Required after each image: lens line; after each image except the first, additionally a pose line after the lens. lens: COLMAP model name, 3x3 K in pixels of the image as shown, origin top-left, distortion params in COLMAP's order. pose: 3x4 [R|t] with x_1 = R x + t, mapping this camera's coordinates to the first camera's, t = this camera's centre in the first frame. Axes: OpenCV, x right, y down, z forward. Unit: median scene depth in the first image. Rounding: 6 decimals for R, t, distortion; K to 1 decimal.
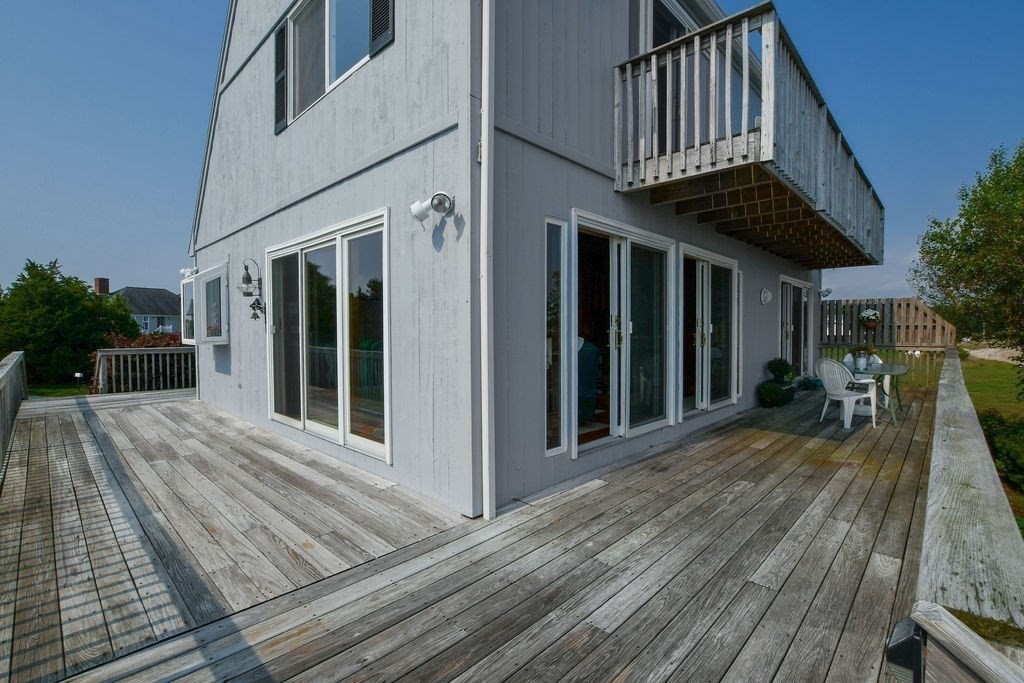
lens RADIAL K [[455.8, 0, 506.7], [0, 455.8, 343.0], [0, 0, 1]] dist [-0.031697, 0.003563]
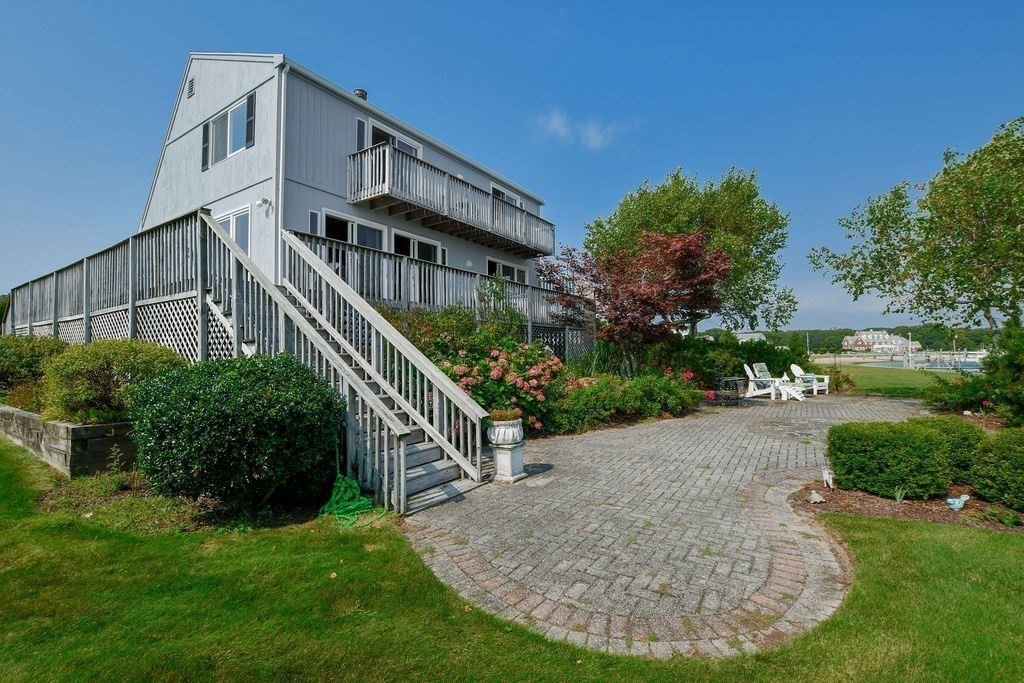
lens RADIAL K [[455.8, 0, 505.1], [0, 455.8, 351.8], [0, 0, 1]] dist [-0.031697, 0.003563]
pose [[0.985288, -0.001236, 0.170895, 0.800121], [0.008672, 0.999047, -0.042774, 0.735618], [-0.170680, 0.043627, 0.984360, -1.927040]]
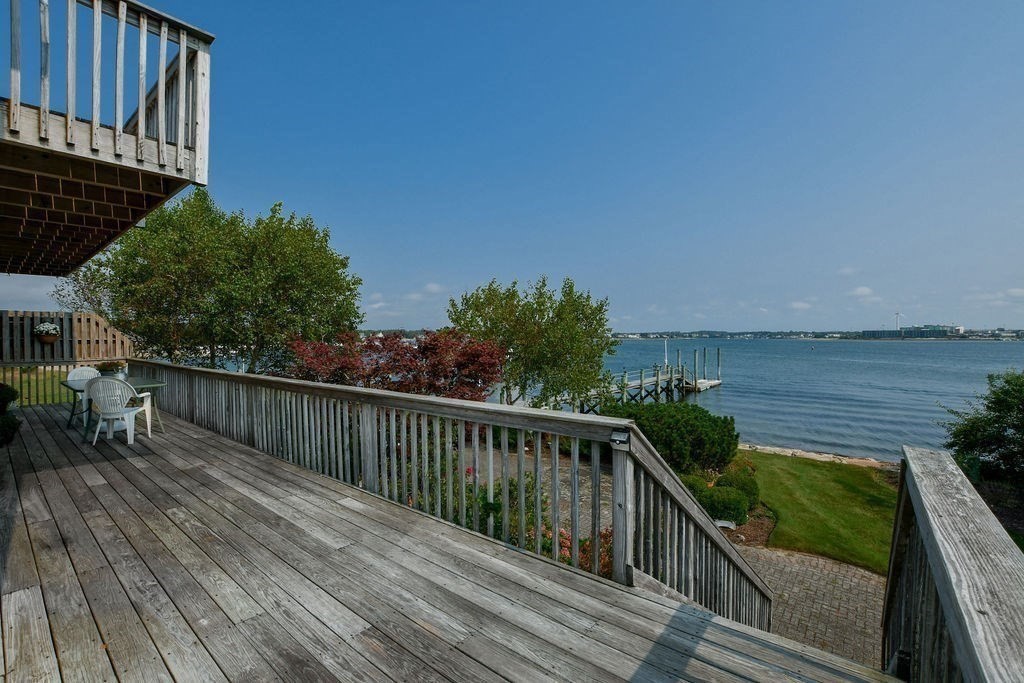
lens RADIAL K [[455.8, 0, 493.6], [0, 455.8, 343.9], [0, 0, 1]] dist [-0.031697, 0.003563]
pose [[-0.055073, -0.010187, 0.998430, -0.467343], [0.036862, 0.999246, 0.012228, -0.026803], [-0.997802, 0.037478, -0.054656, 0.386811]]
